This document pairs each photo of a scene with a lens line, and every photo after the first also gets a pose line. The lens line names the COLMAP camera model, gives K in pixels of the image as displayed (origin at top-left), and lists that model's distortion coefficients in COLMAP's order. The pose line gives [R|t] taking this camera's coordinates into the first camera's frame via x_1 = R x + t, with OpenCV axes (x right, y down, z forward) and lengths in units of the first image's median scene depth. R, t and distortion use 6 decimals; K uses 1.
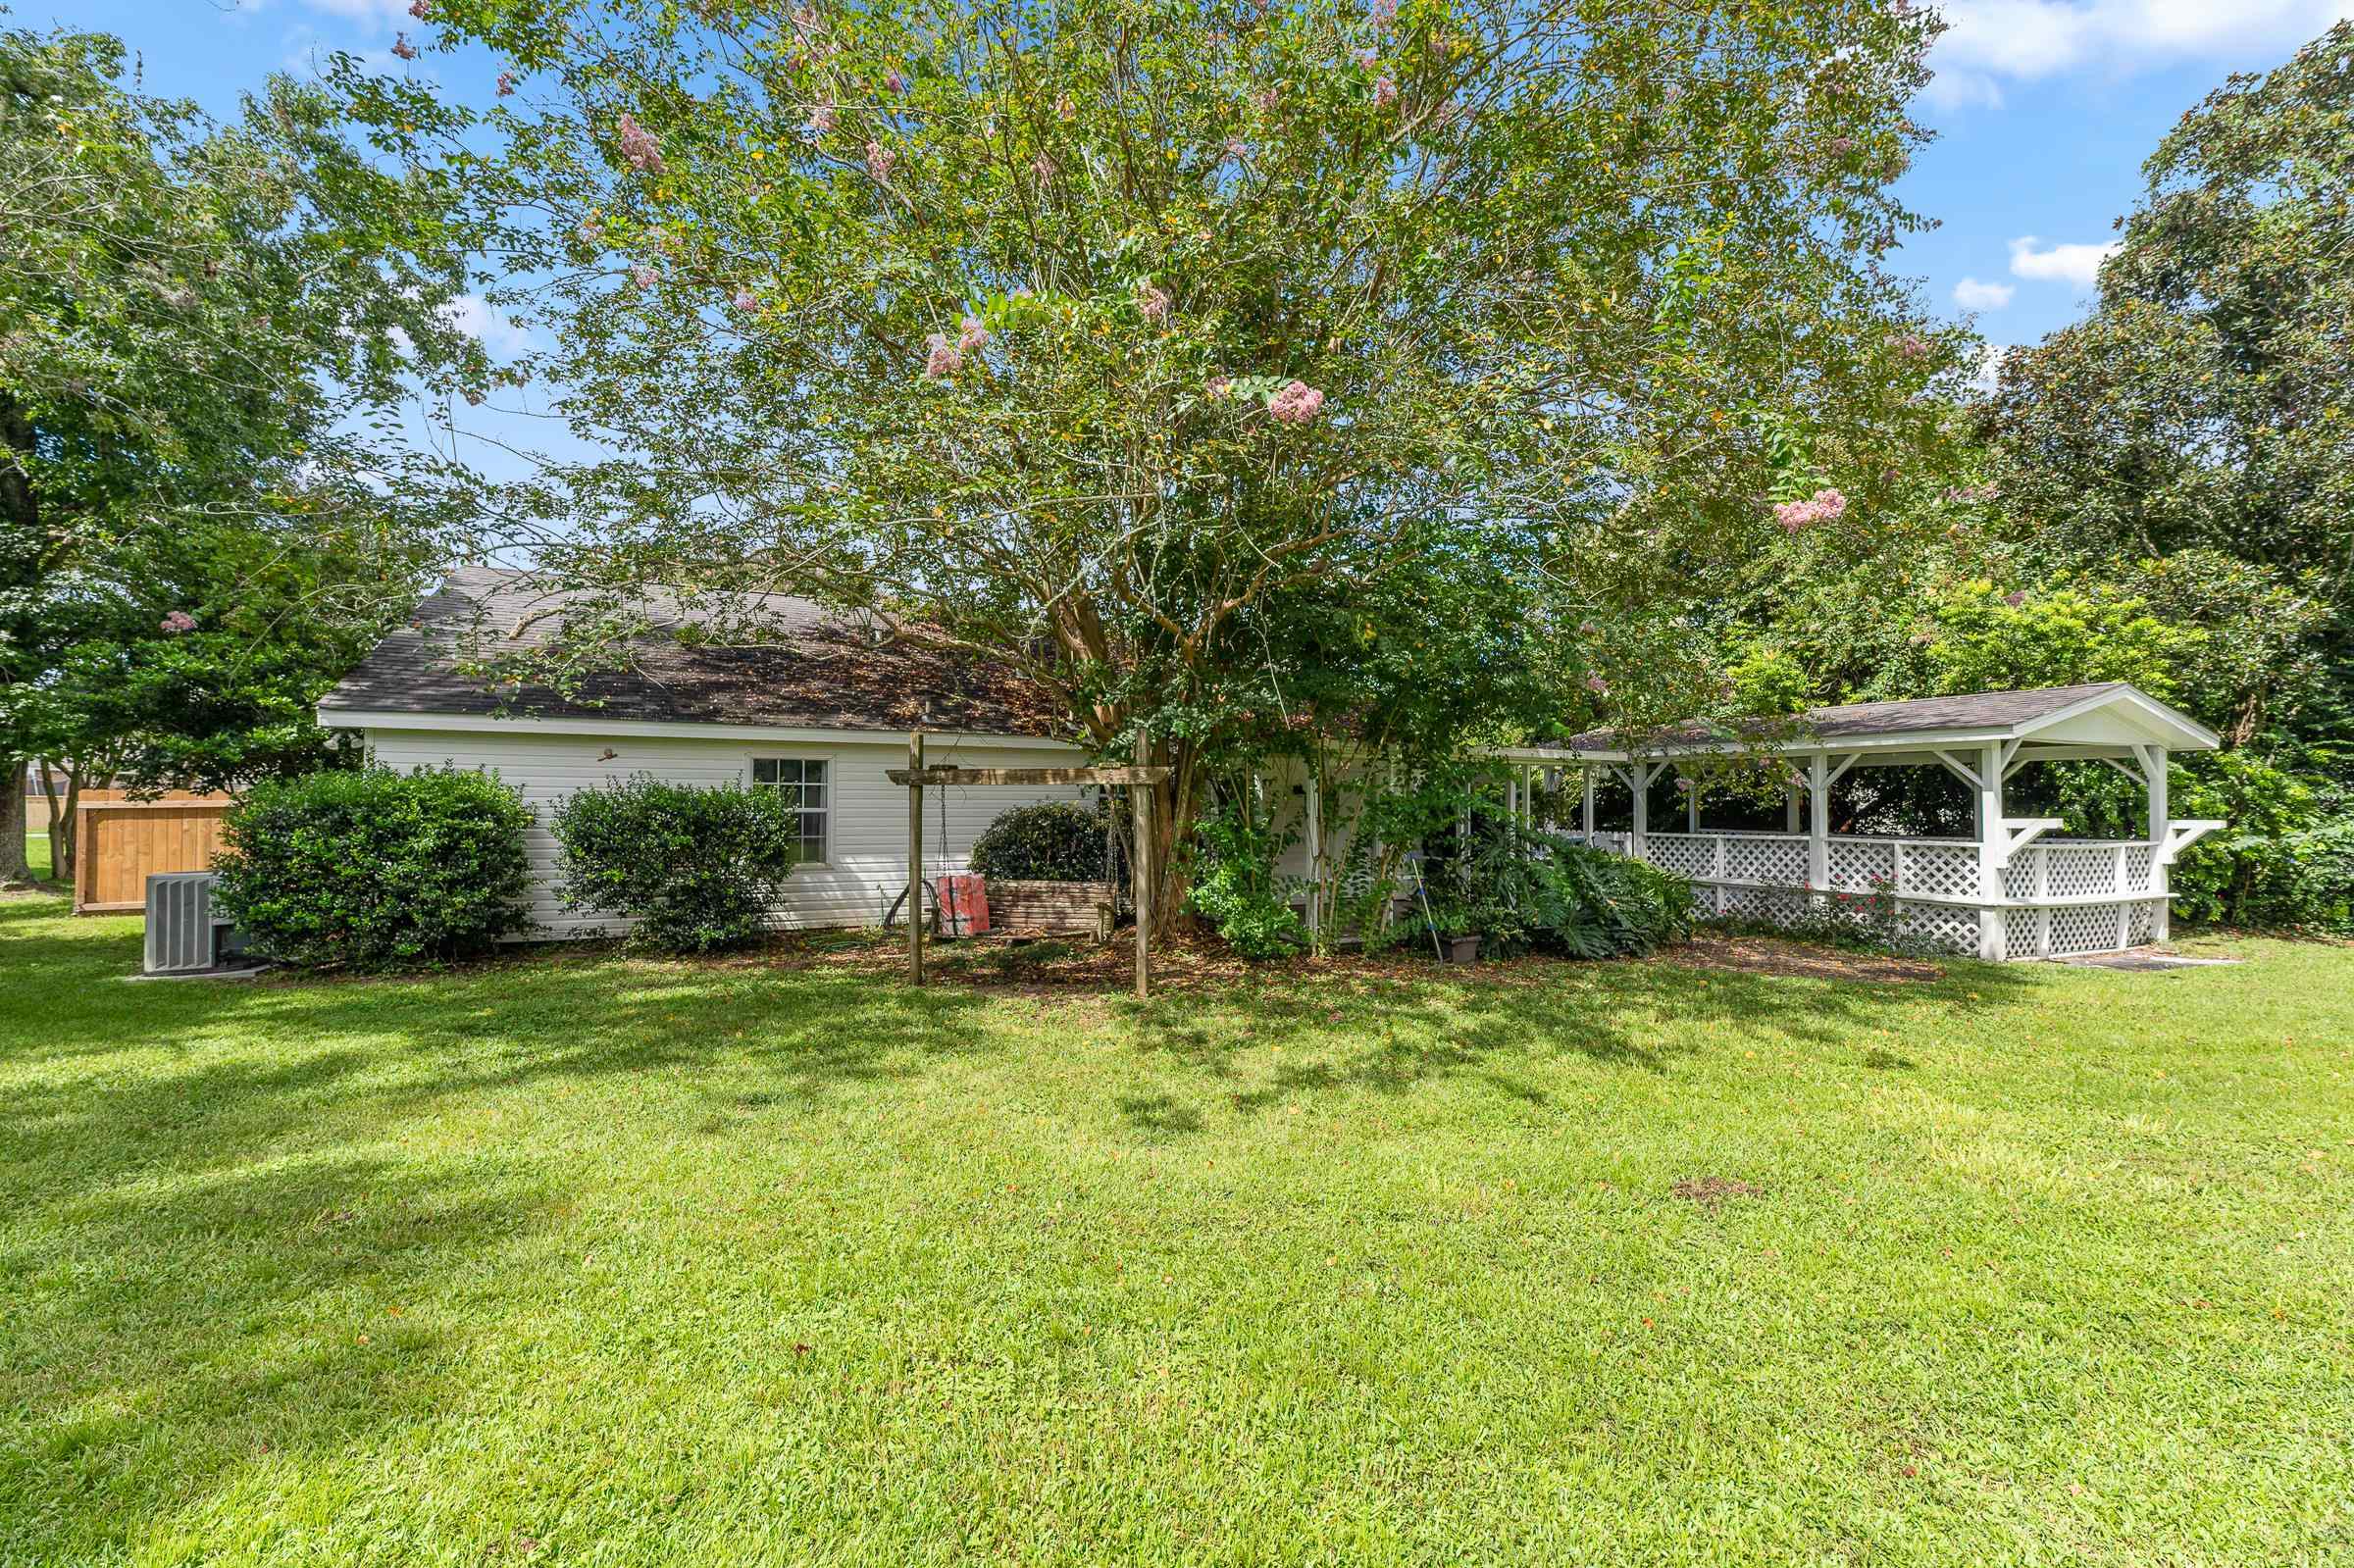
lens RADIAL K [[990.4, 0, 1151.1], [0, 990.4, 789.7], [0, 0, 1]] dist [0.002510, 0.000110]
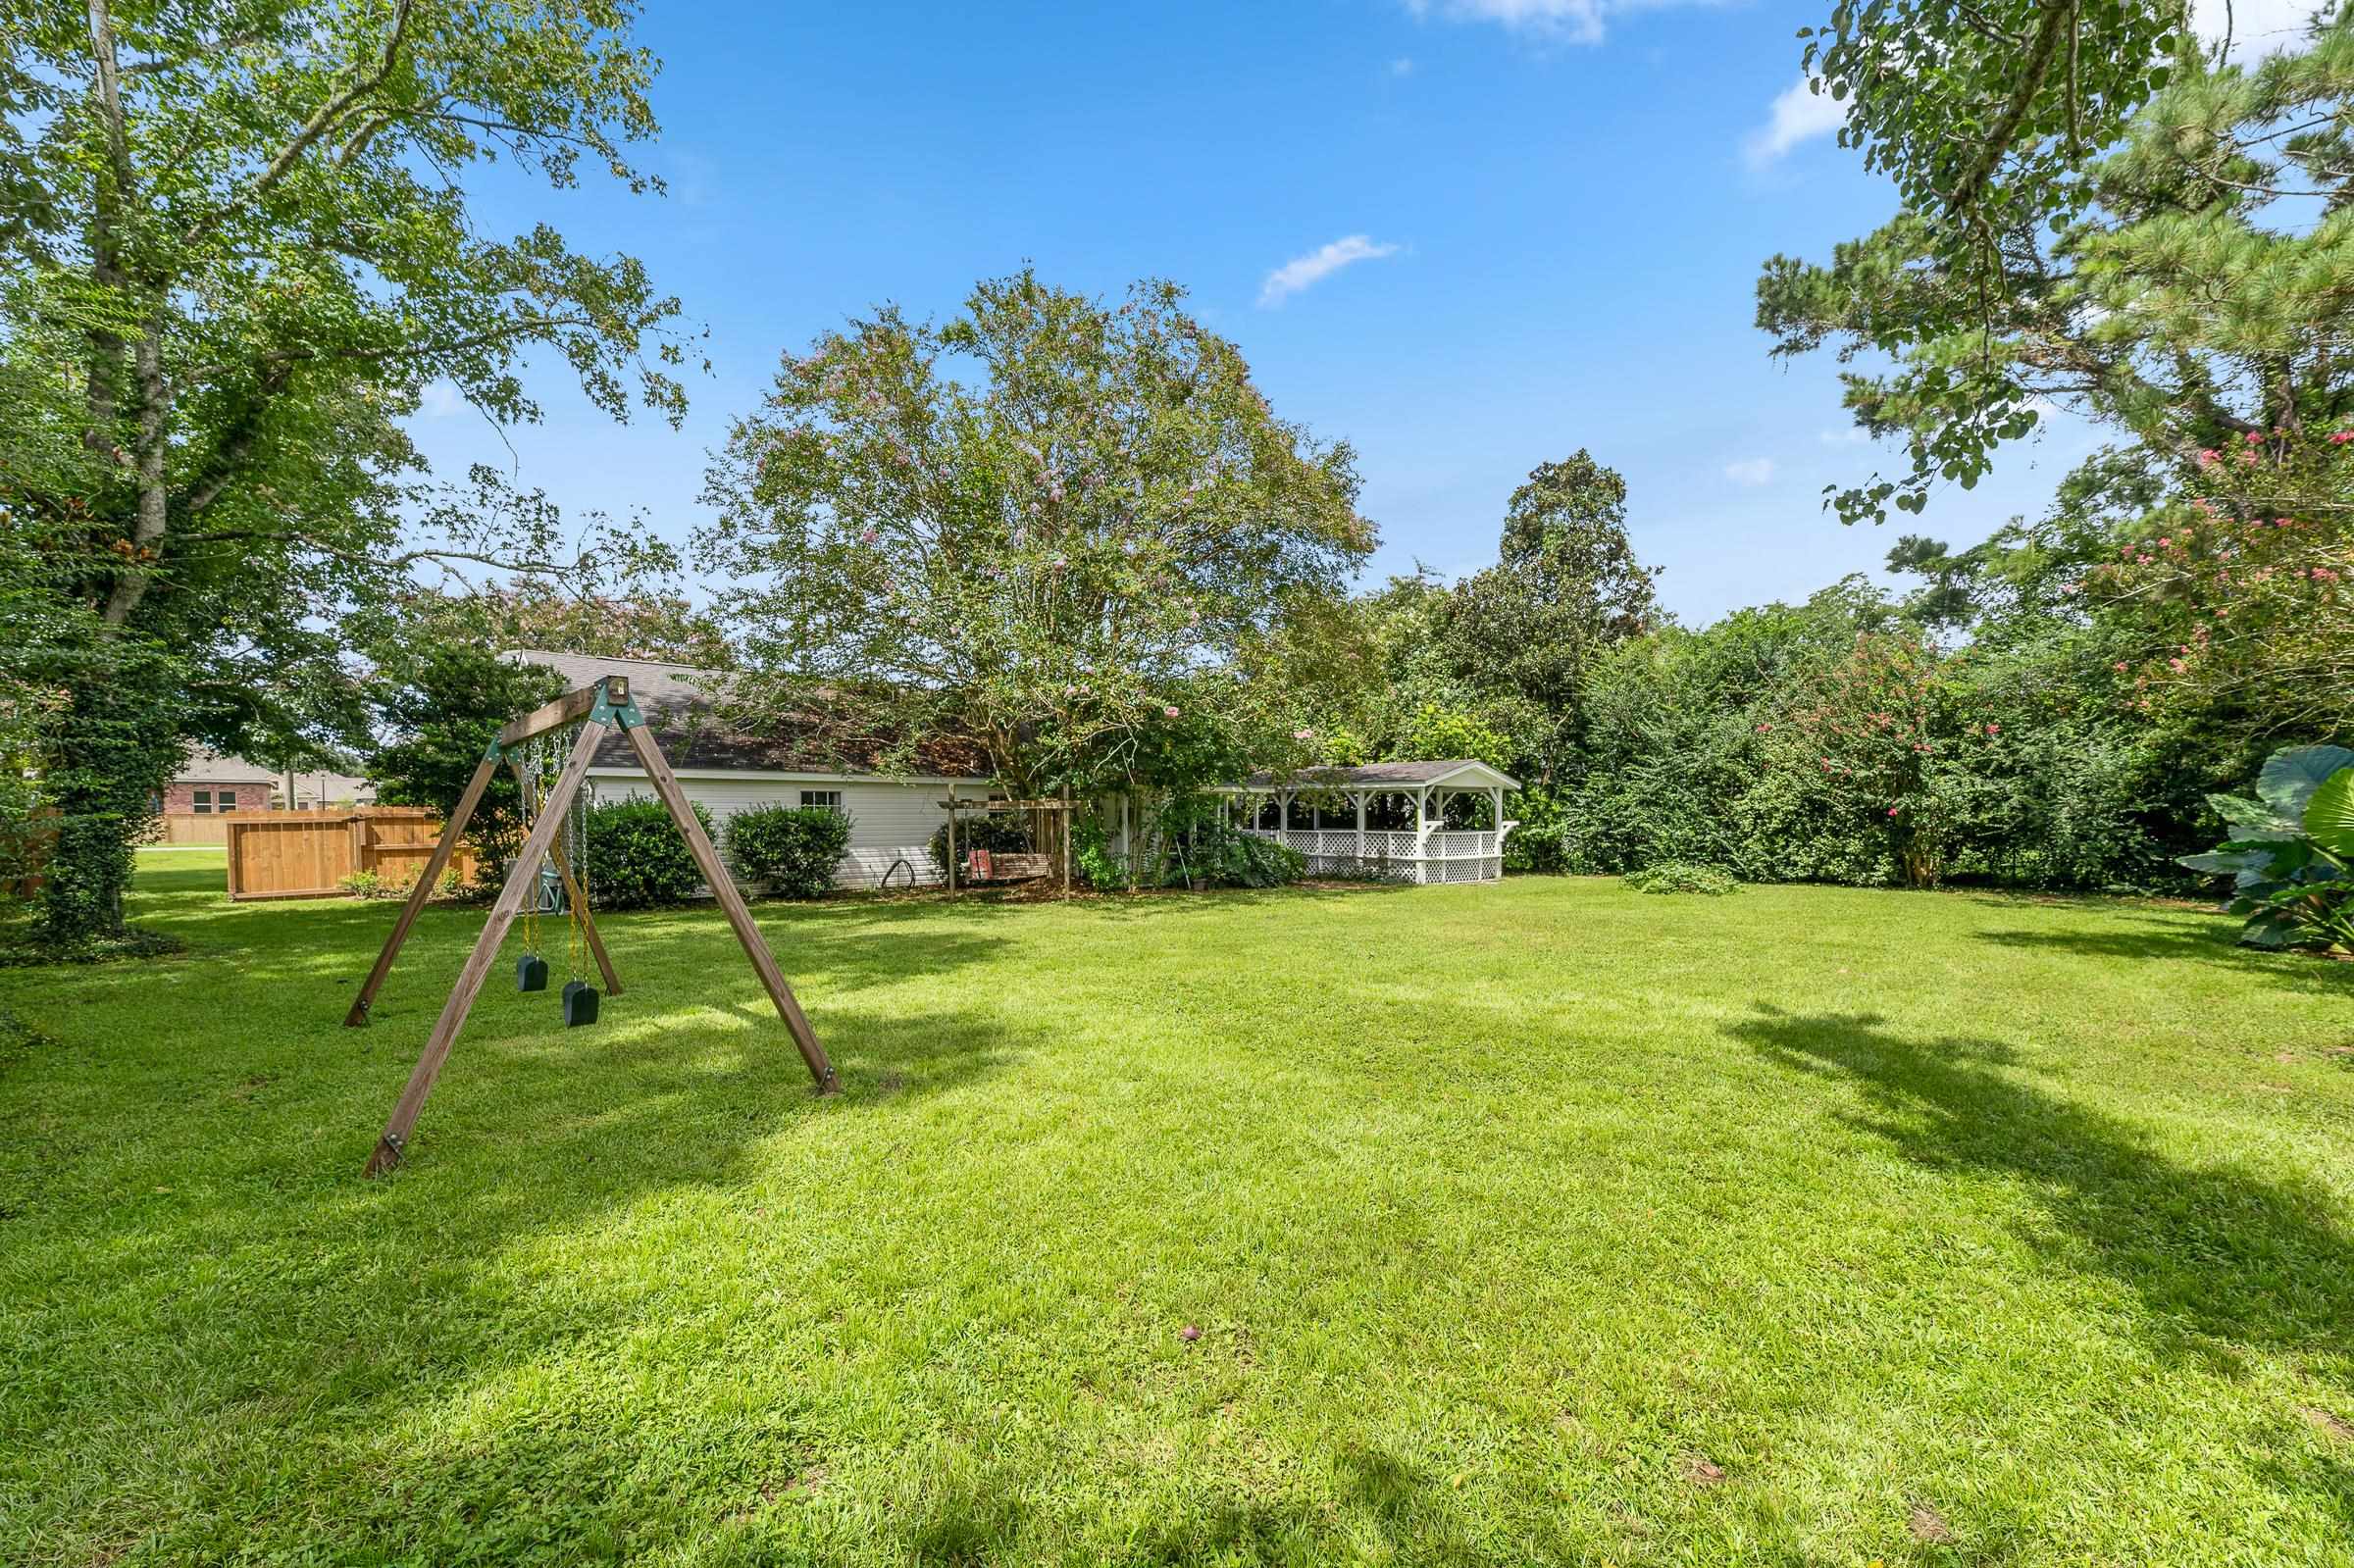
lens RADIAL K [[990.4, 0, 1180.5], [0, 990.4, 789.1], [0, 0, 1]] dist [0.002510, 0.000110]
pose [[0.949333, 0.003112, 0.314257, -0.327664], [-0.000756, 0.999971, -0.007618, -0.023226], [-0.314272, 0.006994, 0.949307, -0.843226]]
